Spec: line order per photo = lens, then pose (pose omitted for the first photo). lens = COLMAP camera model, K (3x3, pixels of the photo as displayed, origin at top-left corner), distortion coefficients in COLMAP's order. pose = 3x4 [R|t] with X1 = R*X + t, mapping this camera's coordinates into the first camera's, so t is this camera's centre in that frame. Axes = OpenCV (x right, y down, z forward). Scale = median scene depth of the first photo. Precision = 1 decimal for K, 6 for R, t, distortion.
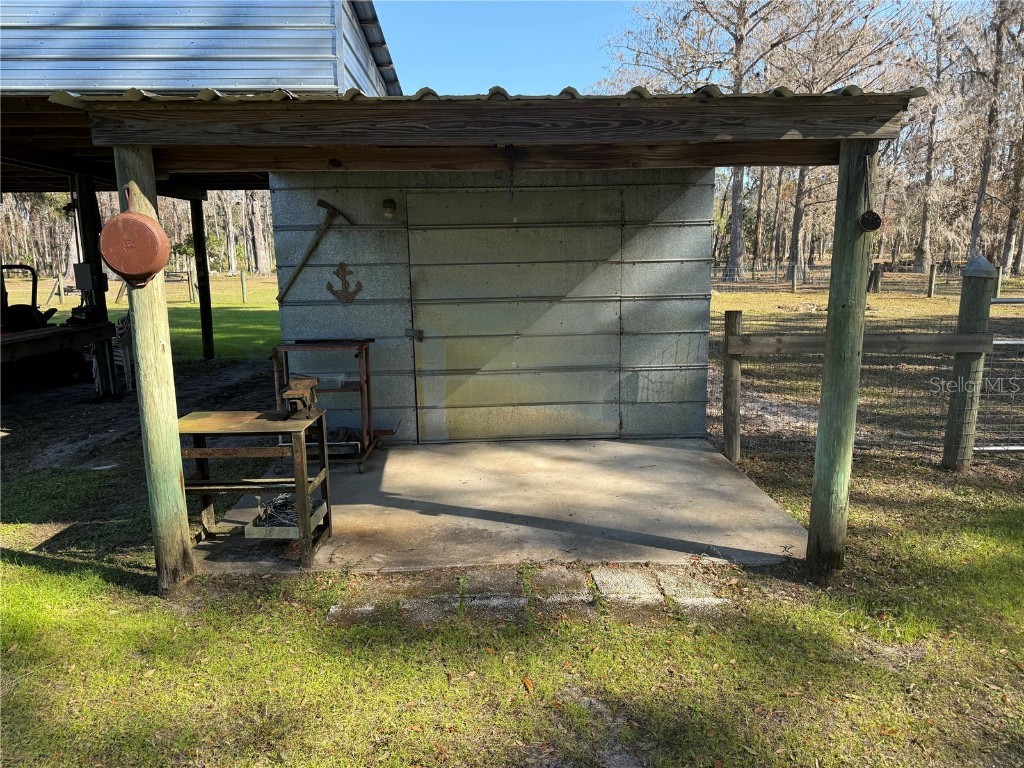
lens RADIAL K [[709.0, 0, 512.0], [0, 709.0, 384.0], [0, 0, 1]] dist [0.078221, -0.092915]
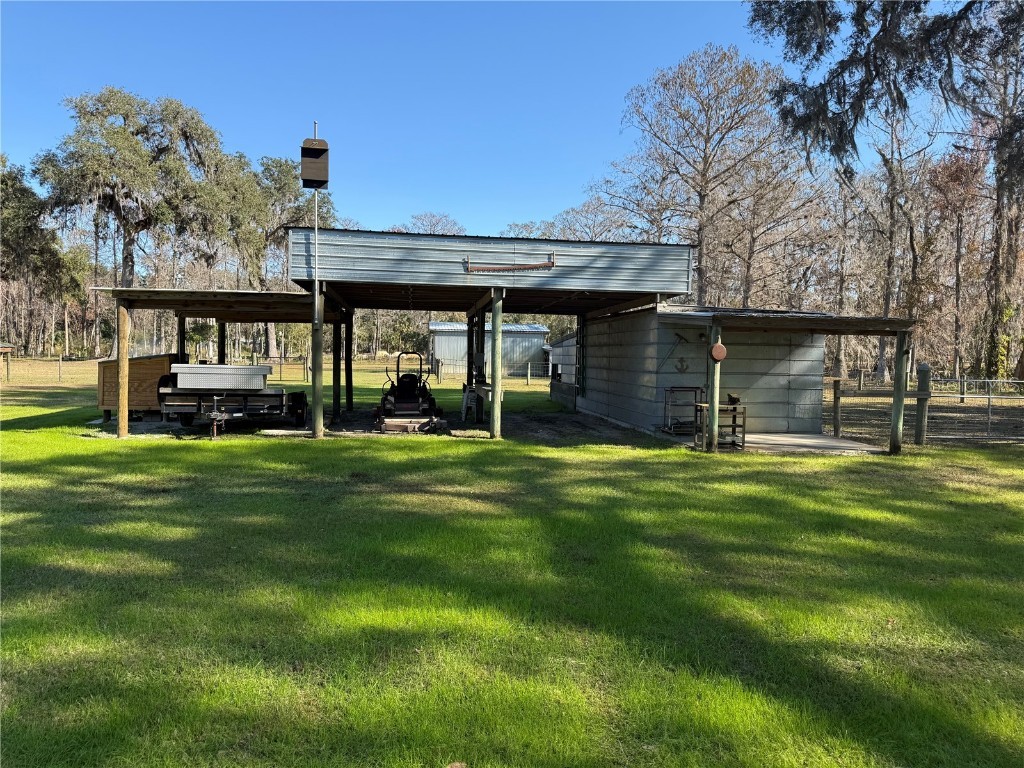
lens RADIAL K [[720.8, 0, 497.1], [0, 720.8, 383.7], [0, 0, 1]] dist [0.187769, -0.427627]
pose [[0.994602, 0.027241, 0.100120, -1.116309], [-0.013480, 0.990667, -0.135635, 0.271527], [-0.102881, 0.133553, 0.985687, -1.411270]]
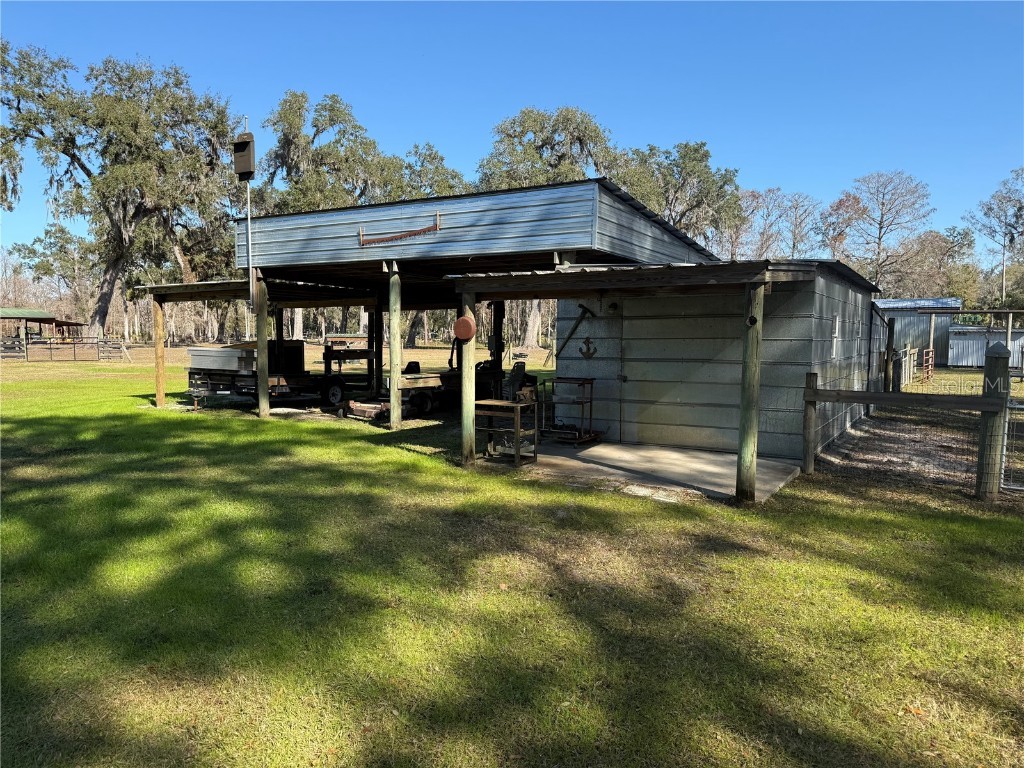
lens RADIAL K [[709.0, 0, 512.0], [0, 709.0, 384.0], [0, 0, 1]] dist [0.078221, -0.092915]
pose [[0.834463, 0.055353, -0.548277, 0.589944], [-0.112262, 0.991153, -0.070796, 0.096907], [0.539508, 0.120627, 0.833295, -0.588326]]
